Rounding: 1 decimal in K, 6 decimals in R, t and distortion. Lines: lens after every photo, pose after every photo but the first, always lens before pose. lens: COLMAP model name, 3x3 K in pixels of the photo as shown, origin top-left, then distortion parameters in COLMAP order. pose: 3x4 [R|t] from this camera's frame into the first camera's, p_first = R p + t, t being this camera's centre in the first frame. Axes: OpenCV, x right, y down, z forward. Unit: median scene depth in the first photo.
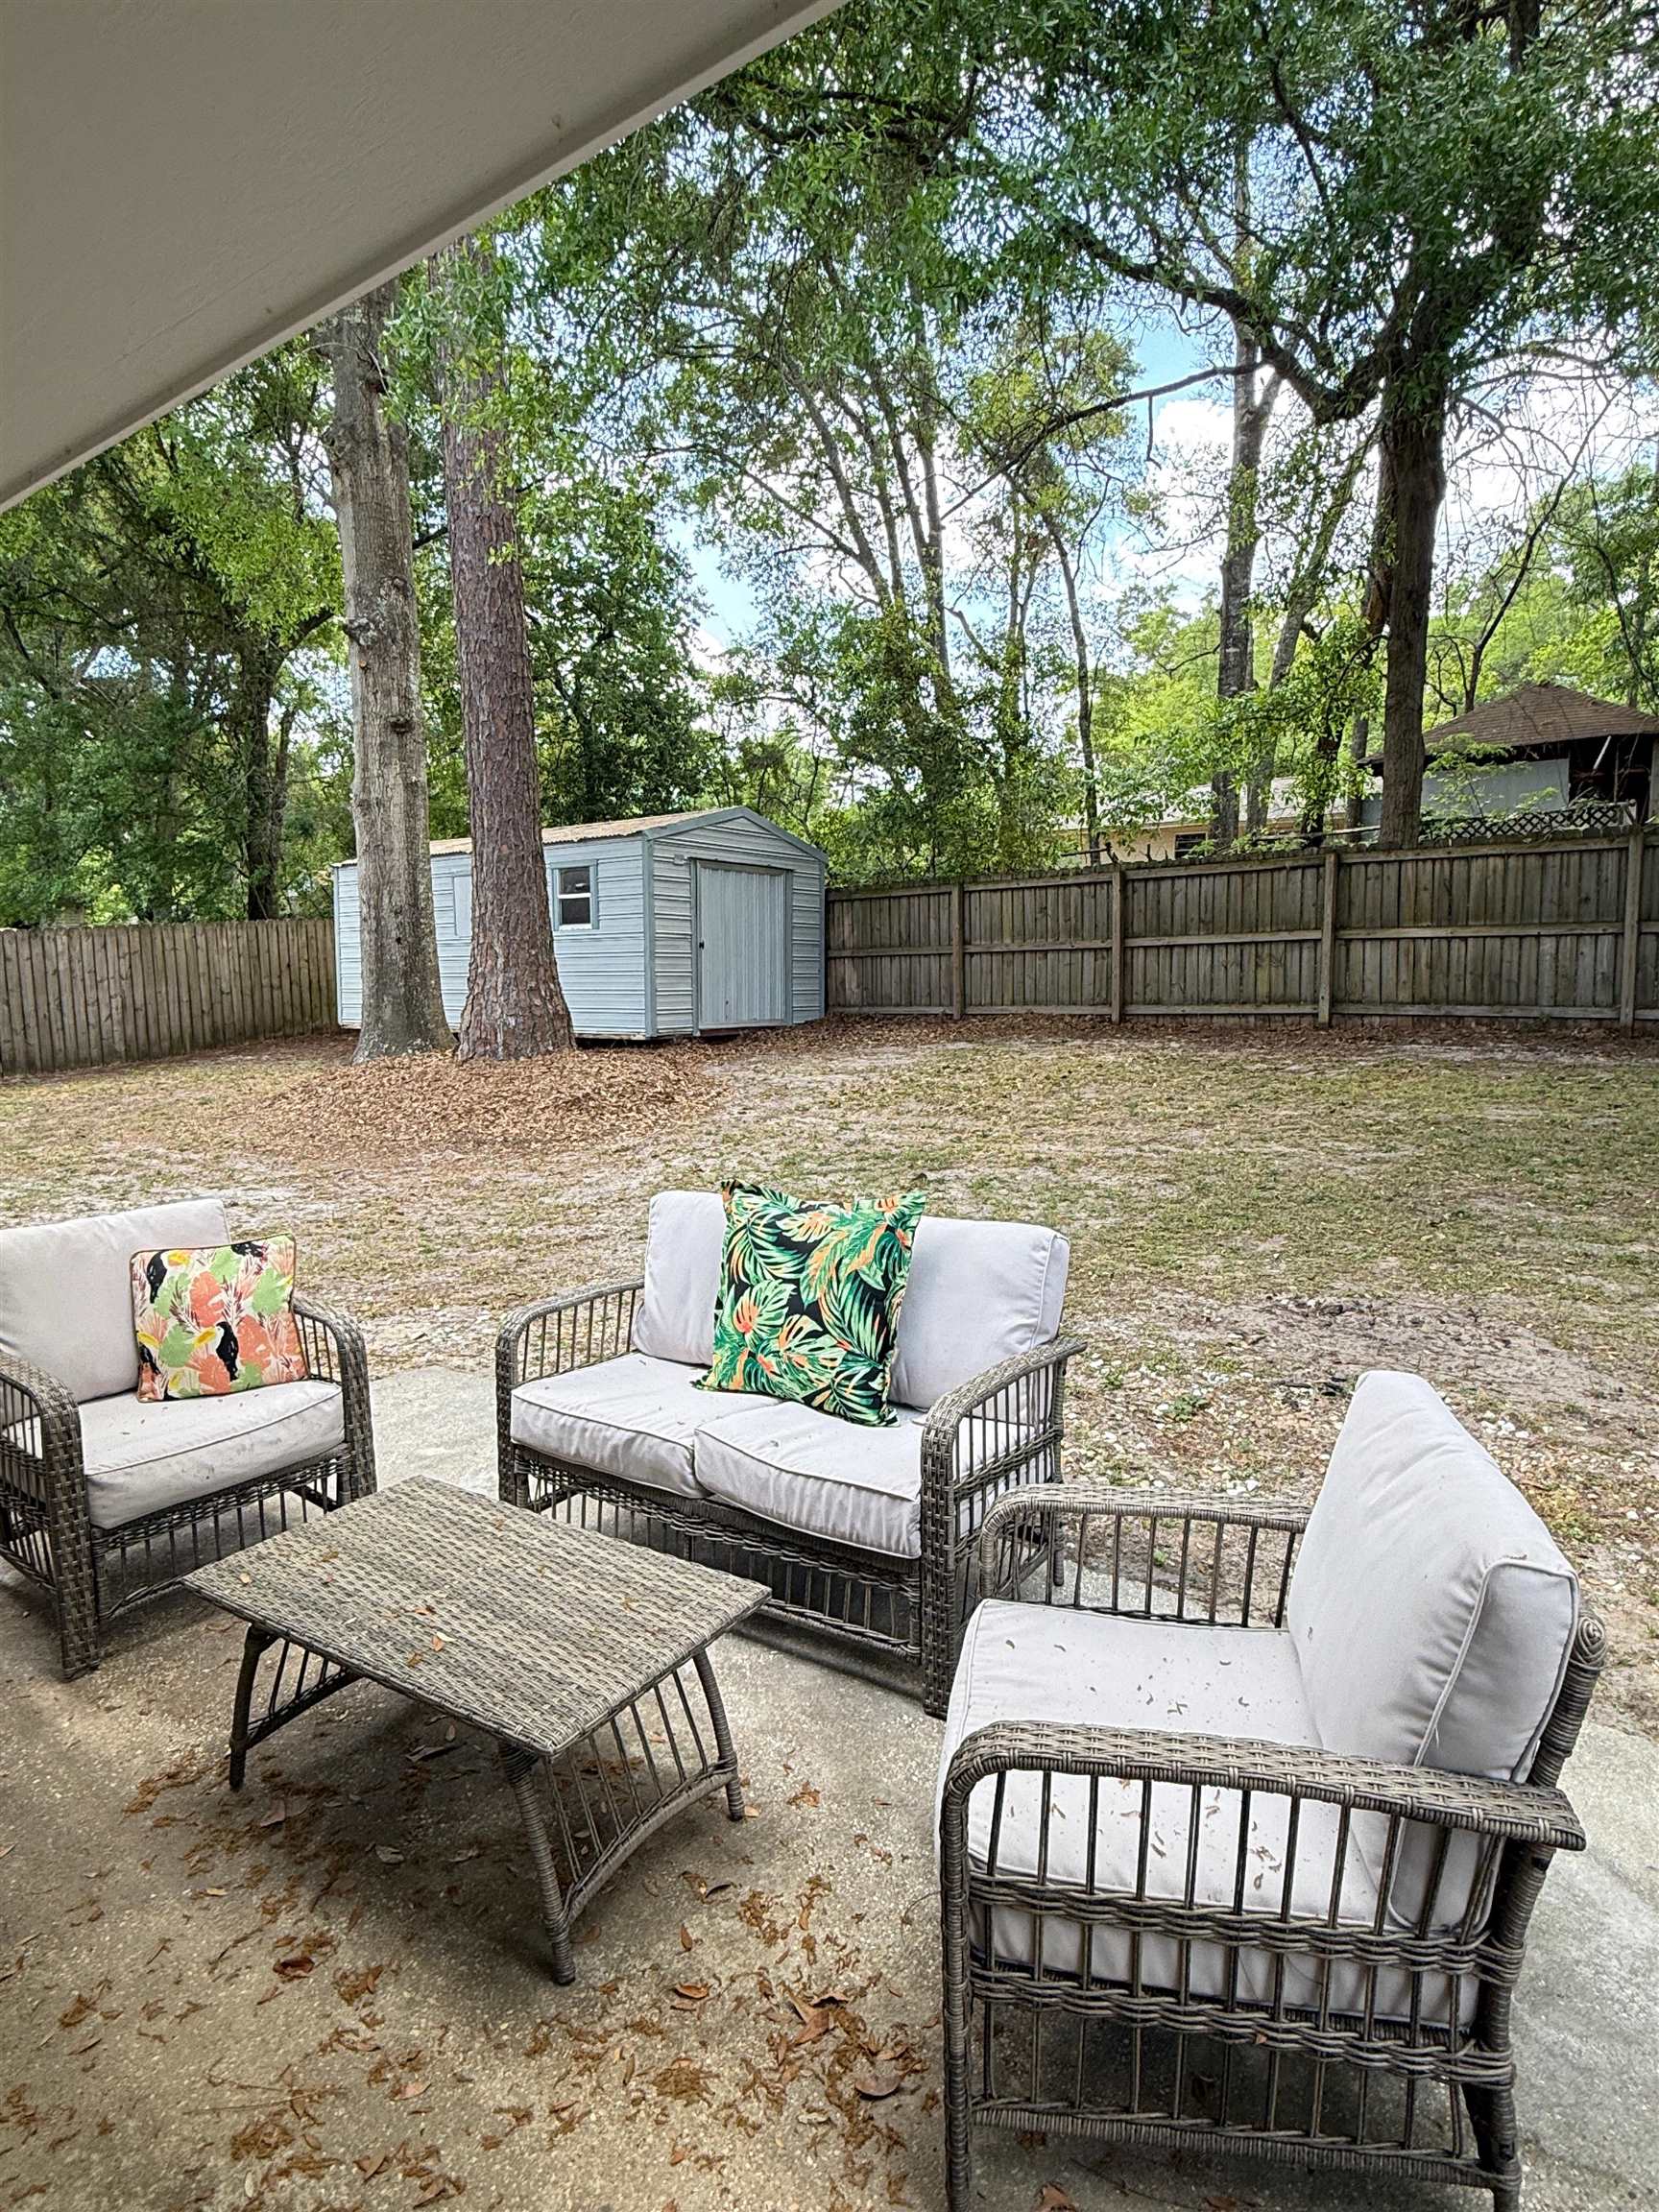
lens RADIAL K [[1265.2, 0, 830.0], [0, 1265.2, 1093.7], [0, 0, 1]] dist [0.001729, 0.000374]
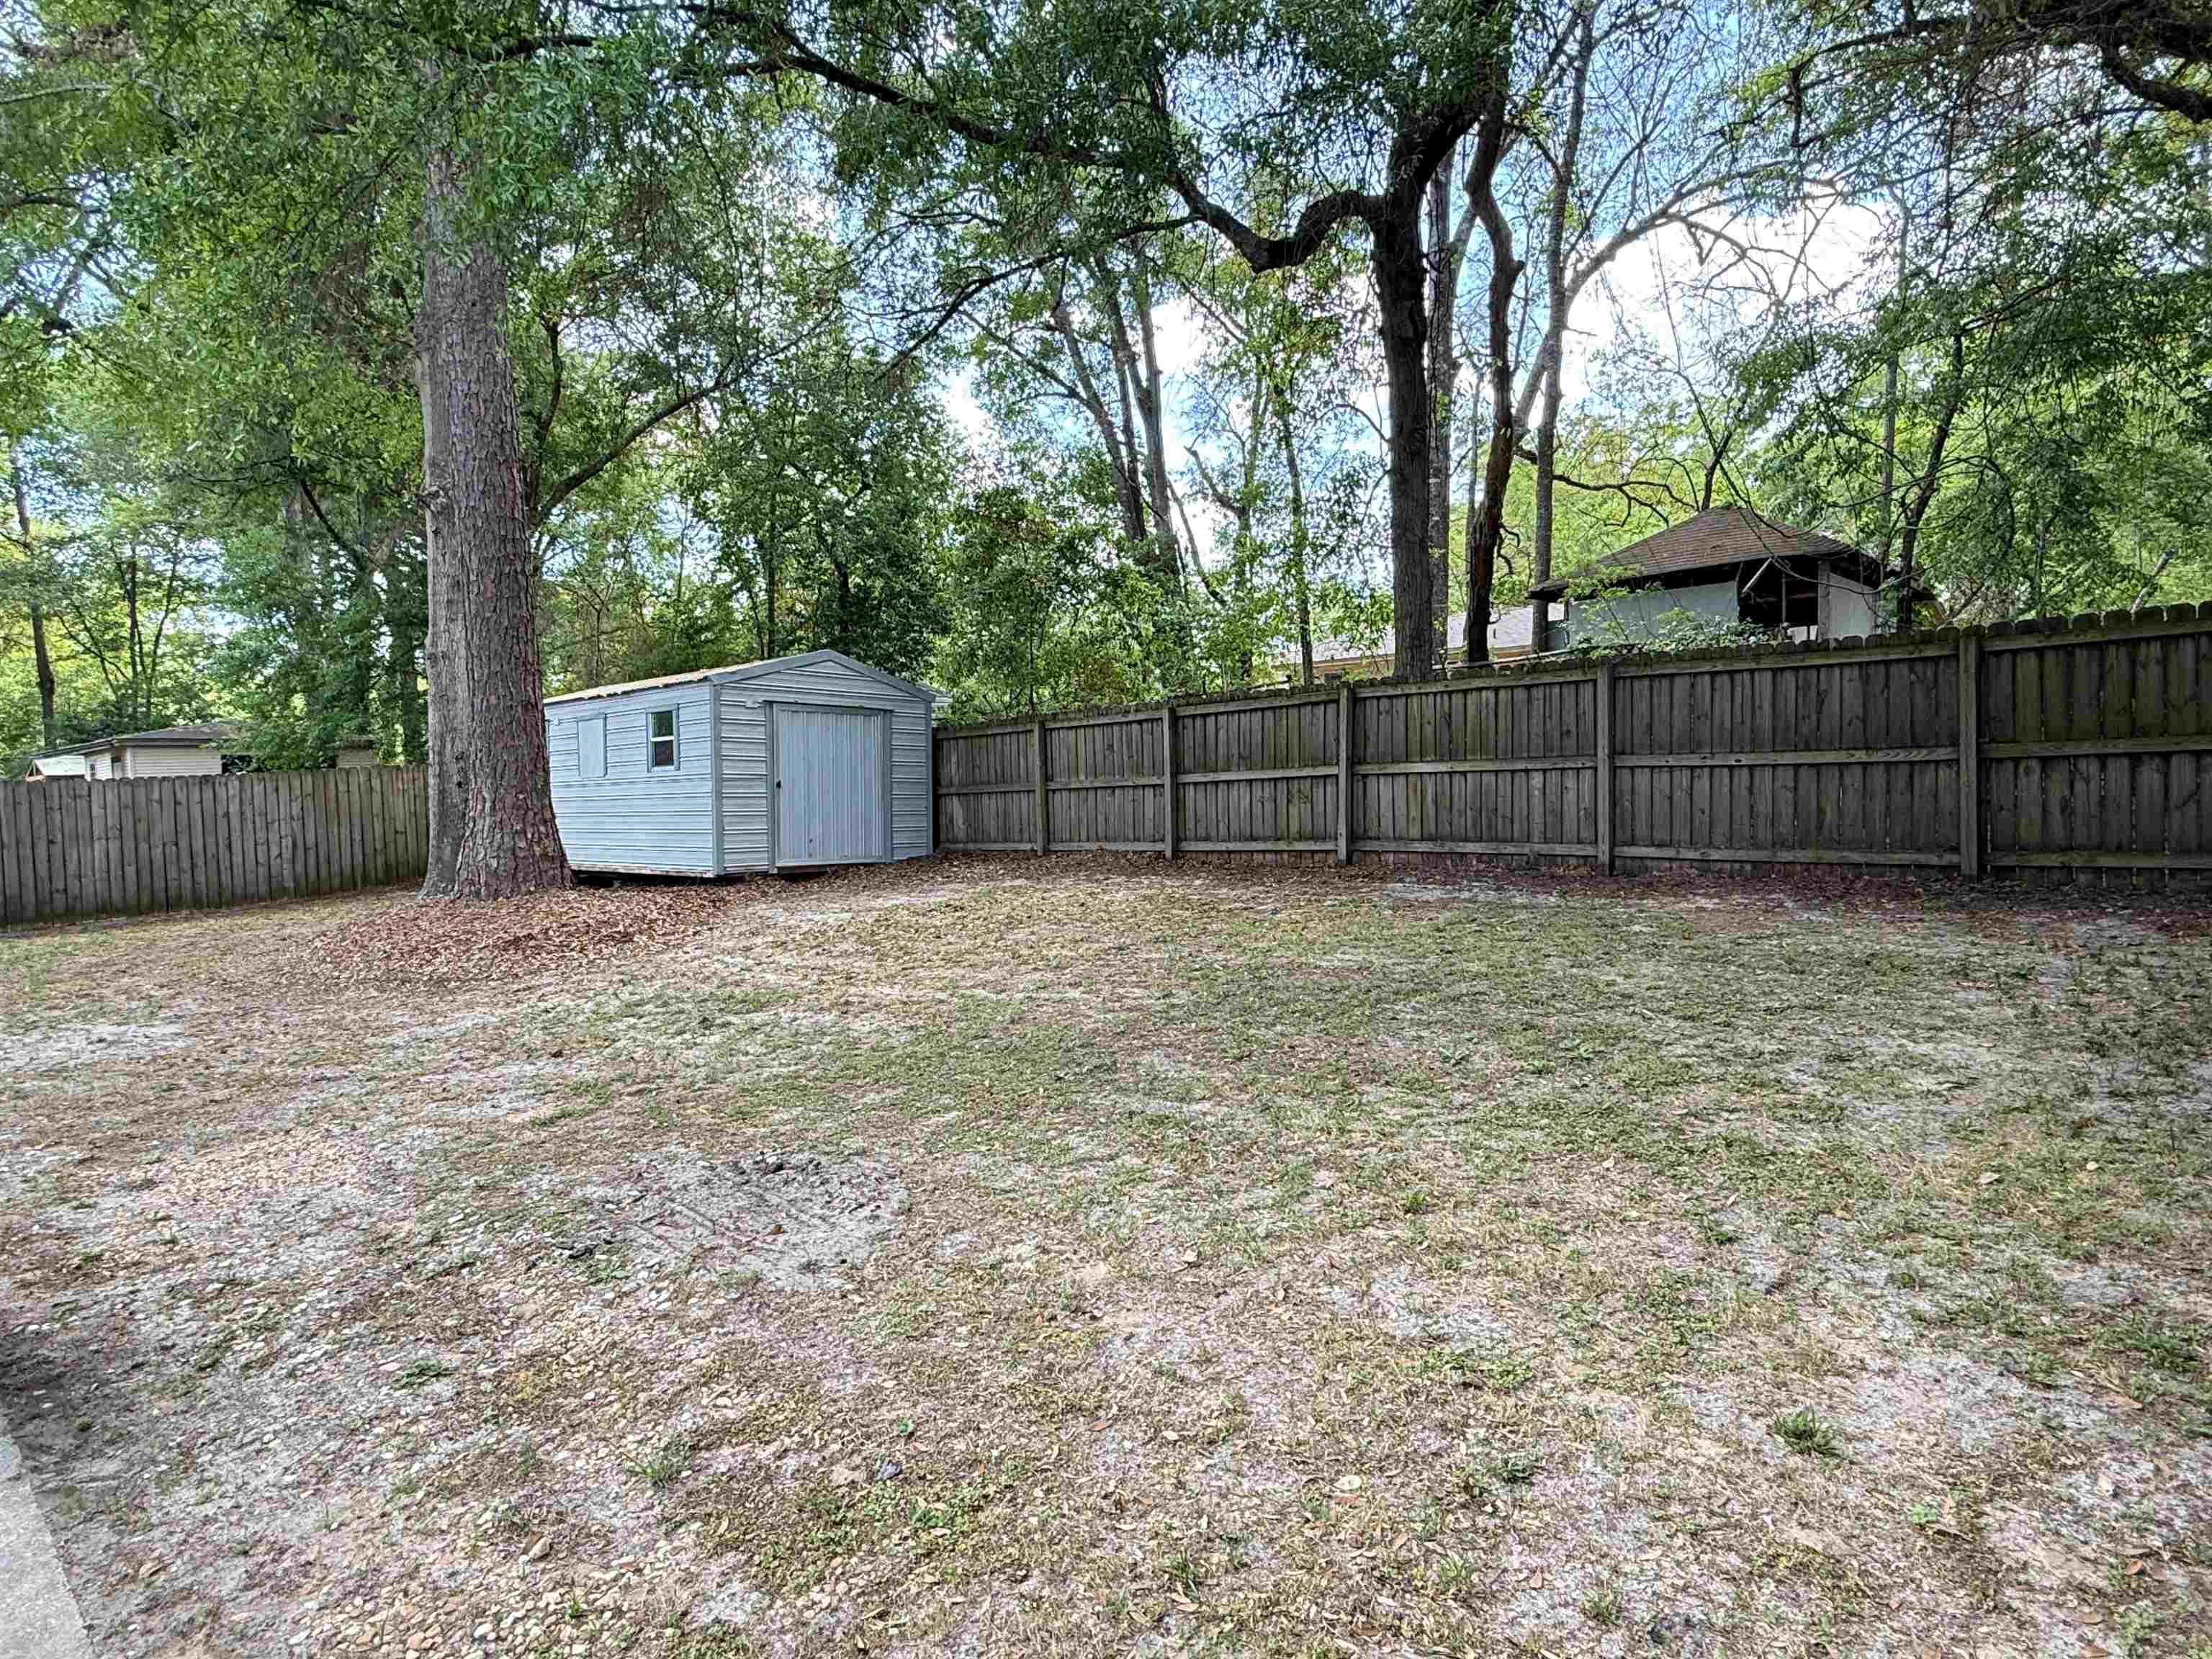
lens RADIAL K [[1265.2, 0, 1108.5], [0, 1265.2, 828.3], [0, 0, 1]] dist [0.001729, 0.000374]
pose [[0.995140, -0.005938, -0.098288, 0.283541], [-0.001298, 0.997302, -0.073396, -0.007764], [0.098458, 0.073167, 0.992448, 0.010924]]
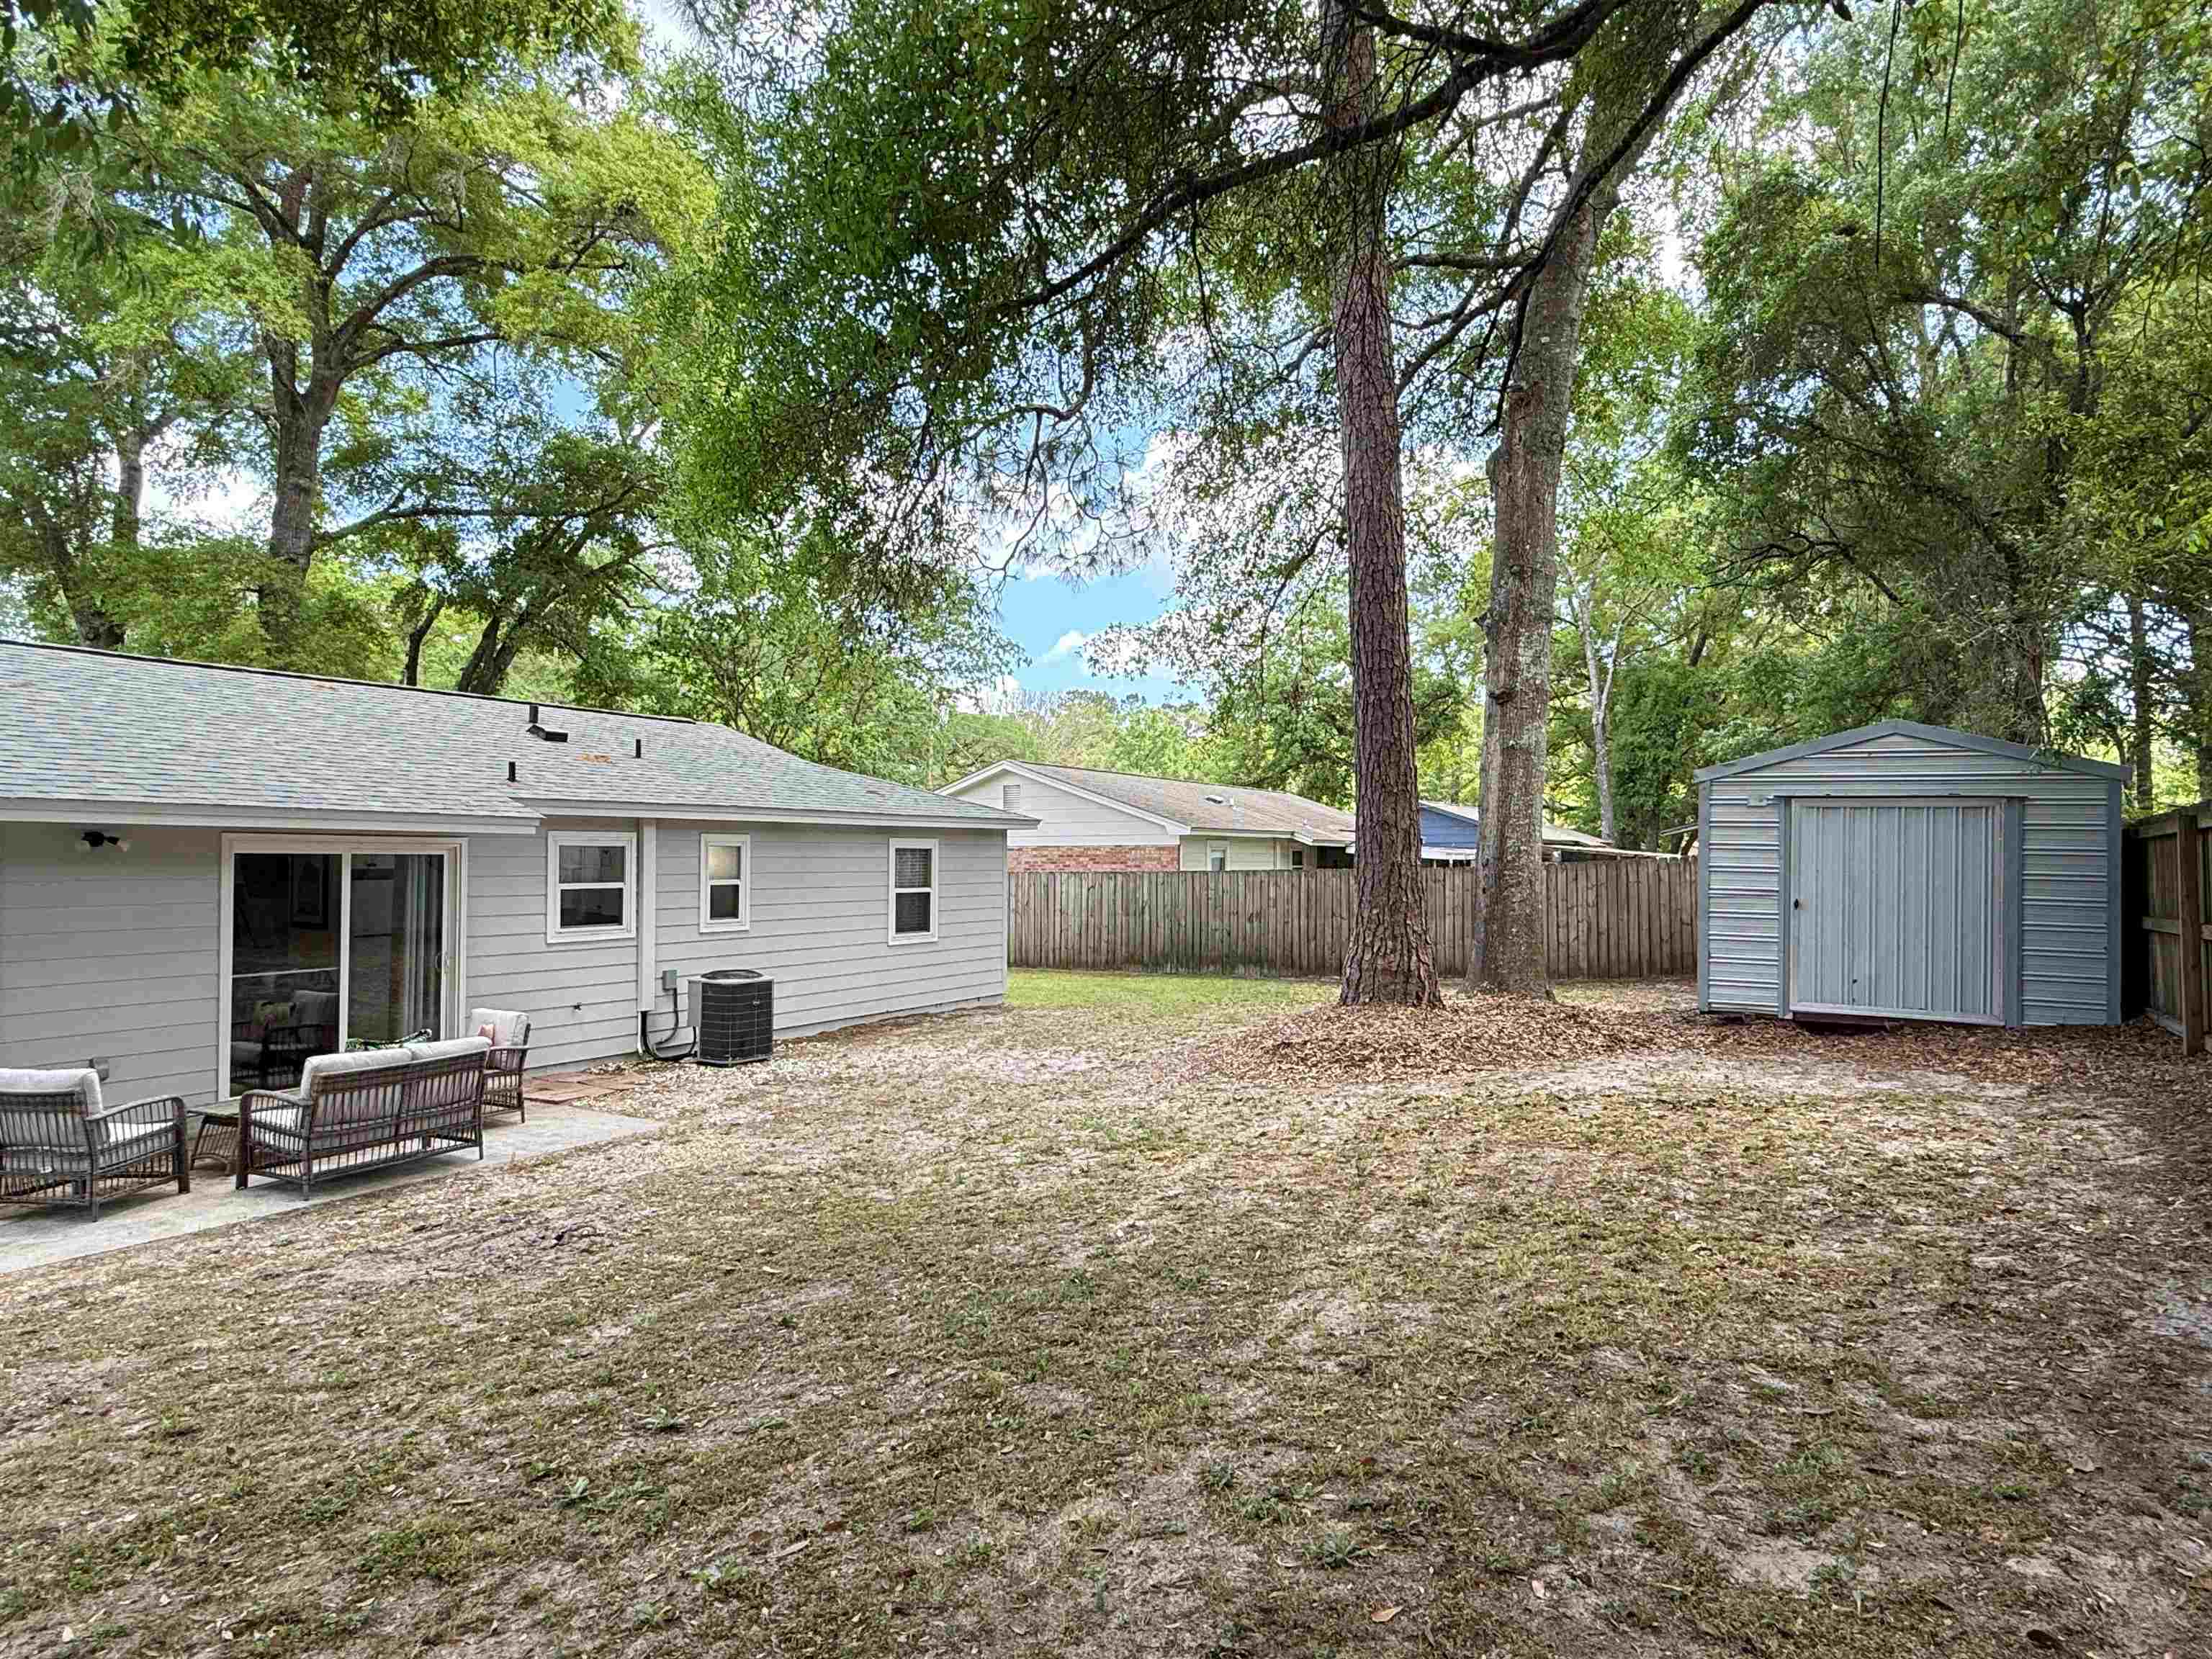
lens RADIAL K [[1265.2, 0, 1108.5], [0, 1265.2, 828.3], [0, 0, 1]] dist [0.001729, 0.000374]
pose [[0.129428, -0.011983, -0.991516, 0.671135], [-0.106577, 0.993966, -0.025925, -0.105239], [0.985845, 0.109028, 0.127369, 0.501818]]
